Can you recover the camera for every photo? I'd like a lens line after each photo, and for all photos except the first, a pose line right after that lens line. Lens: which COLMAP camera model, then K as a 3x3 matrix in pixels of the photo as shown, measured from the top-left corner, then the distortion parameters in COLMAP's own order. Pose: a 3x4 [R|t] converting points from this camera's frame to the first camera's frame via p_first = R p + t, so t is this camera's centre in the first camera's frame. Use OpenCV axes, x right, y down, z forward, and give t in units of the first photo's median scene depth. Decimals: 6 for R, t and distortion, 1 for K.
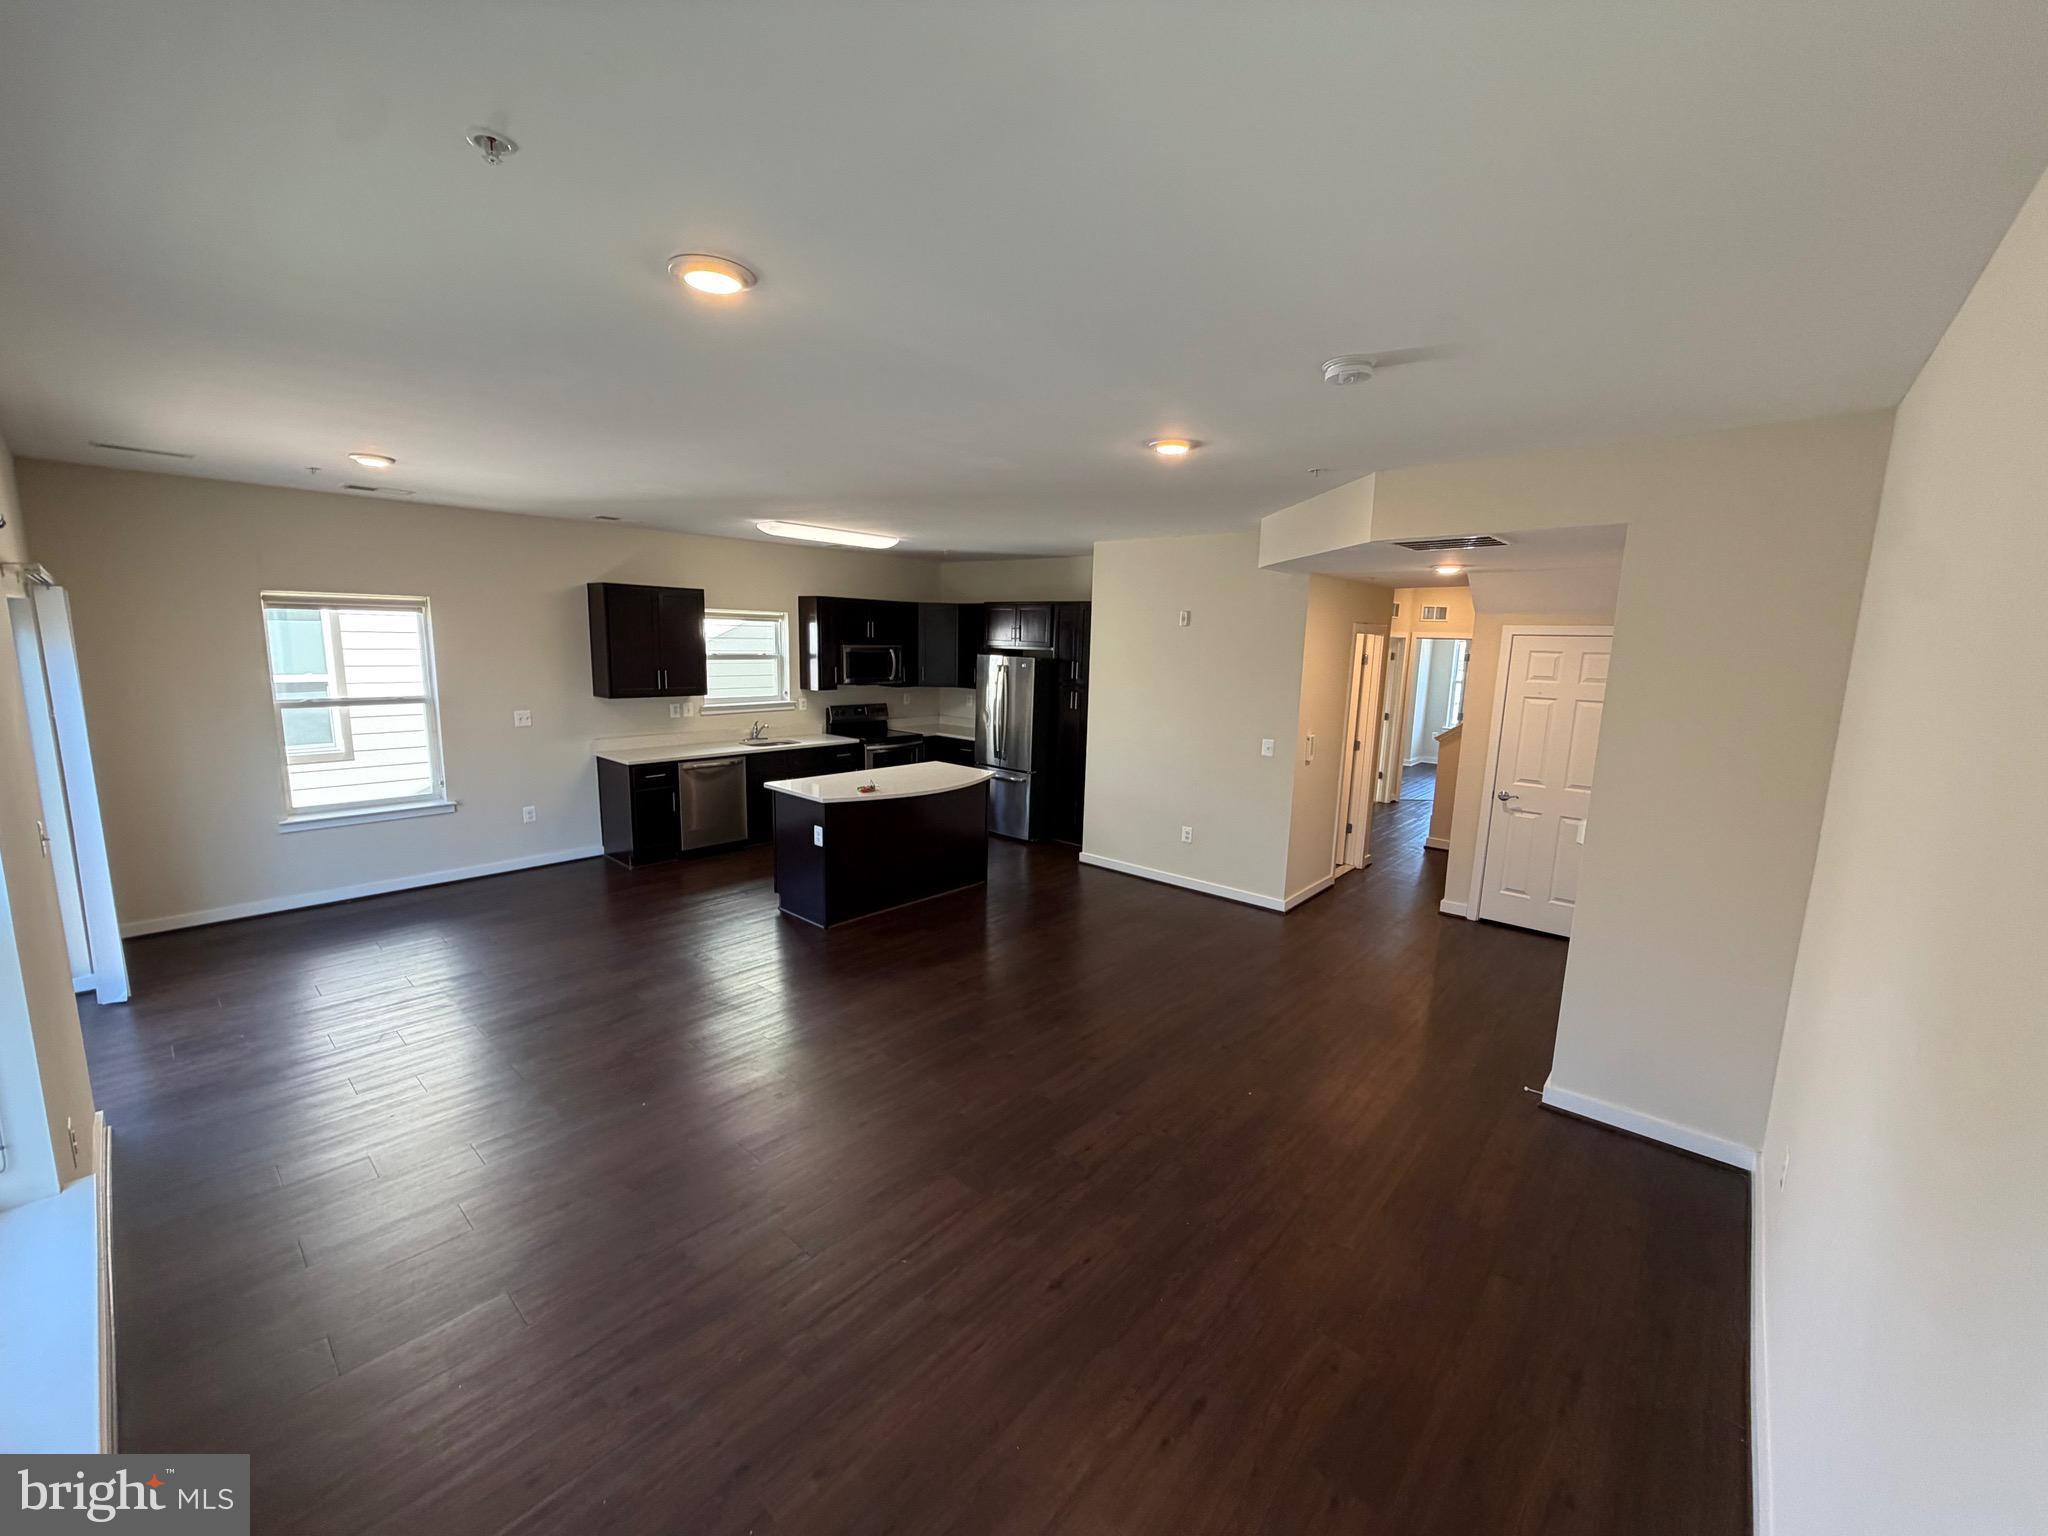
lens RADIAL K [[816.8, 0, 1024.0], [0, 816.8, 768.0], [0, 0, 1]] dist [-0.000074, -0.000353]
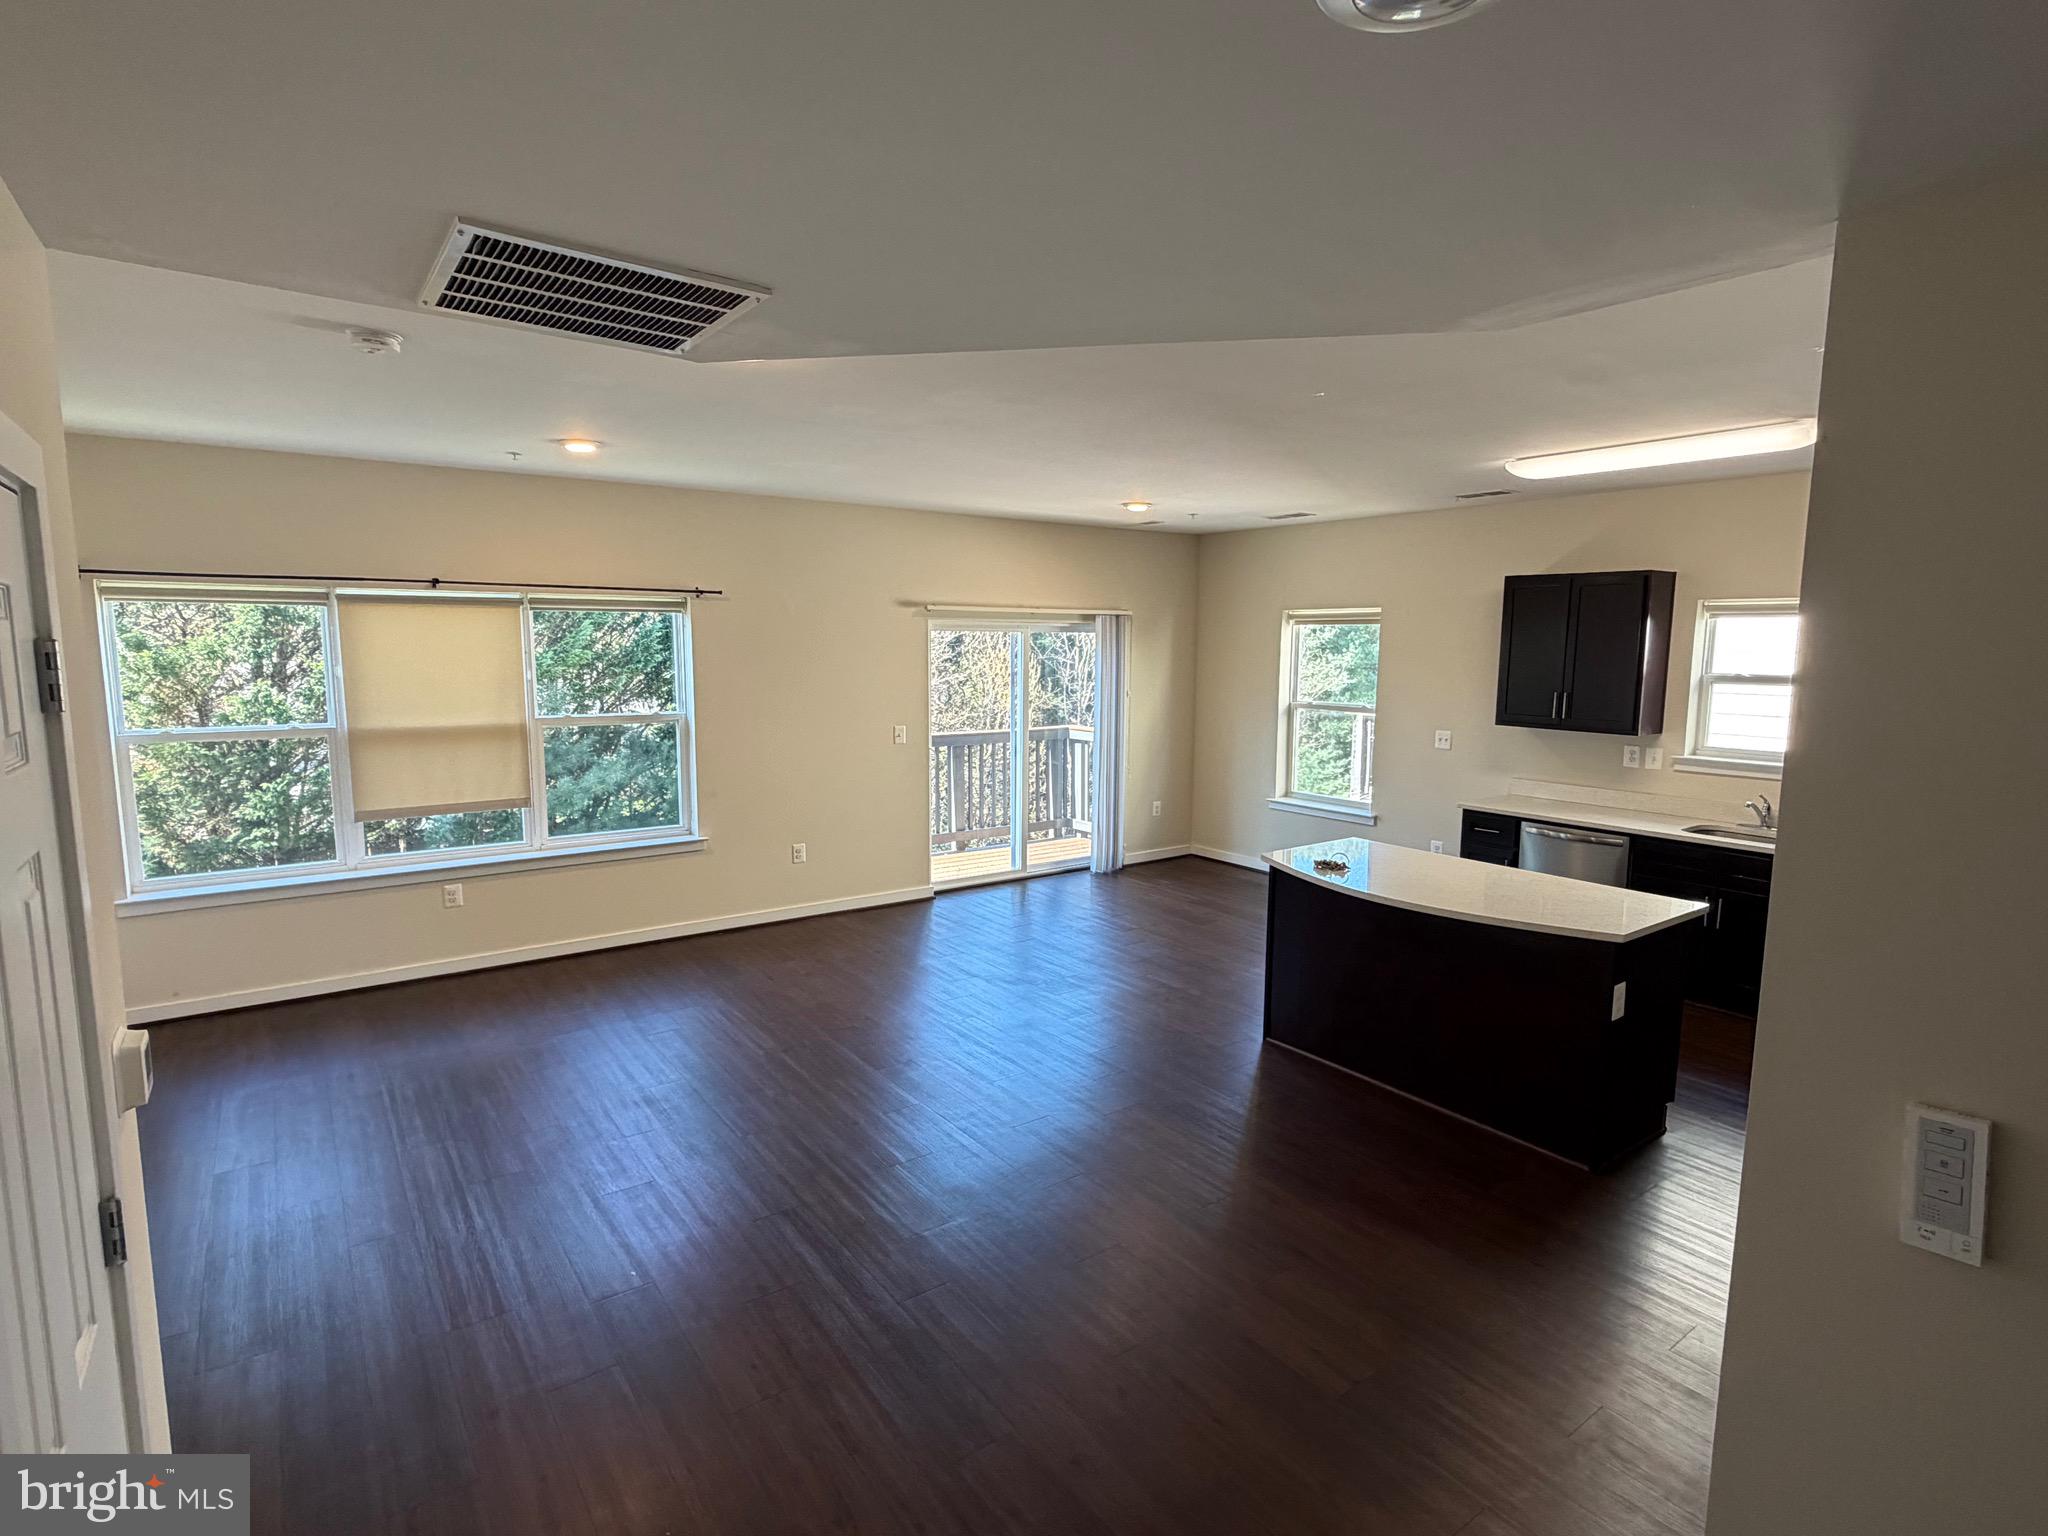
lens RADIAL K [[1021.0, 0, 1024.0], [0, 1021.0, 768.0], [0, 0, 1]] dist [0.000108, 0.000007]
pose [[-0.218059, 0.094754, -0.971325, 0.691429], [-0.168944, 0.976584, 0.133194, -0.126209], [0.961201, 0.193144, -0.196945, 0.986924]]
